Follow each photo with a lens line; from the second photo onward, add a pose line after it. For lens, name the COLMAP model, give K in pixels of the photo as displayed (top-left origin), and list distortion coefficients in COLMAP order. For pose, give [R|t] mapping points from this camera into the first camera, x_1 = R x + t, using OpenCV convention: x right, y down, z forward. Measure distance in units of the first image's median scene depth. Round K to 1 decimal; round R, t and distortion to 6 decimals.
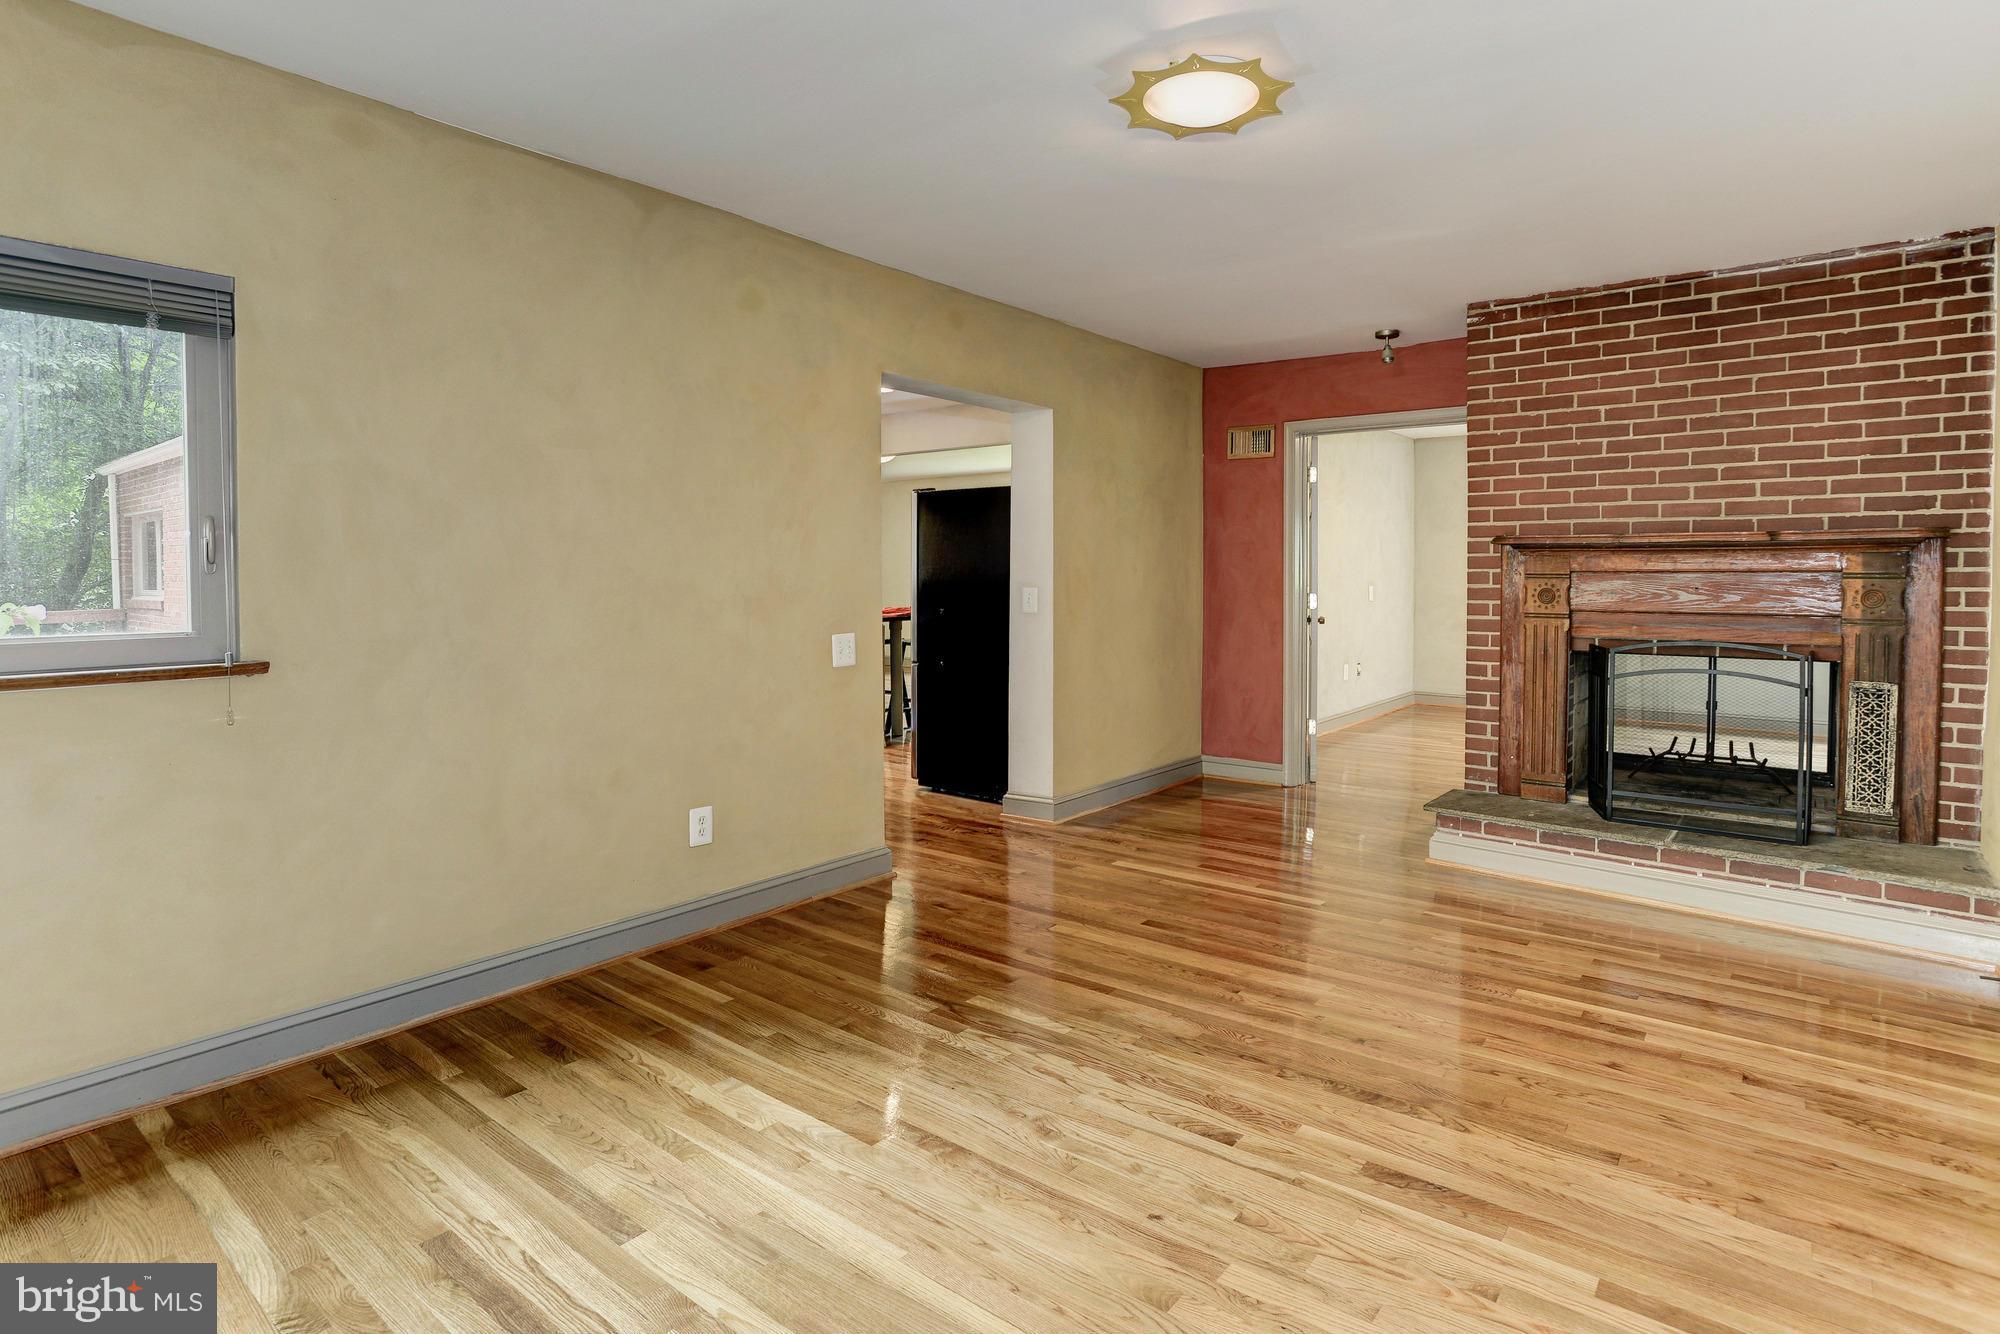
lens RADIAL K [[1011.6, 0, 1002.5], [0, 1011.6, 604.2], [0, 0, 1]] dist [-0.037542, 0.021433]
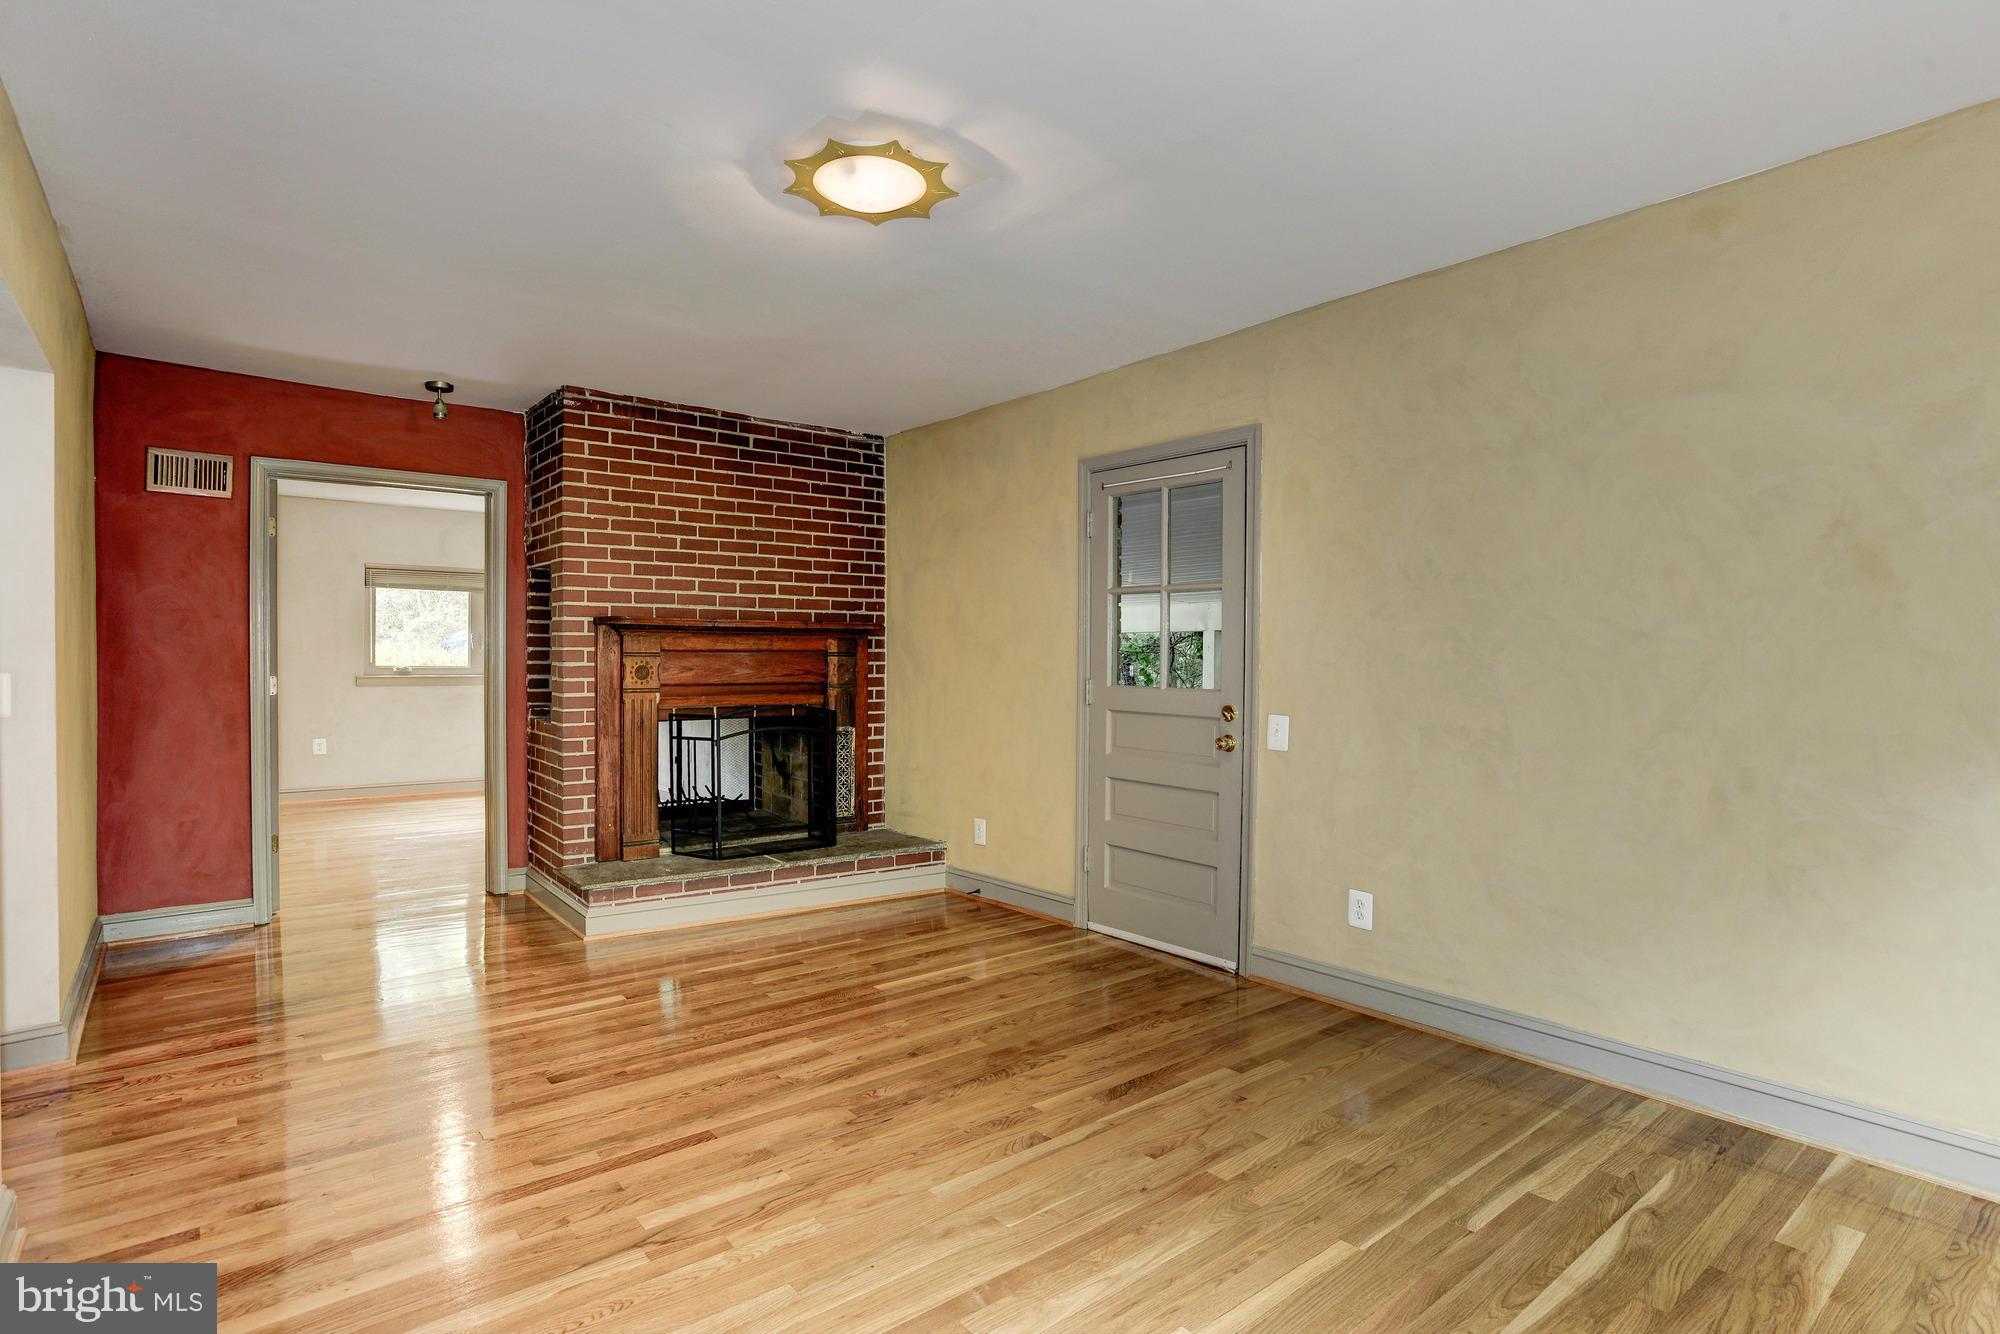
lens RADIAL K [[999.0, 0, 994.2], [0, 999.0, 678.5], [0, 0, 1]] dist [-0.061147, 0.029654]
pose [[0.241079, -0.021728, 0.970262, -0.452519], [0.025483, 0.999546, 0.016052, -0.009896], [-0.970171, 0.020855, 0.241523, 0.389312]]
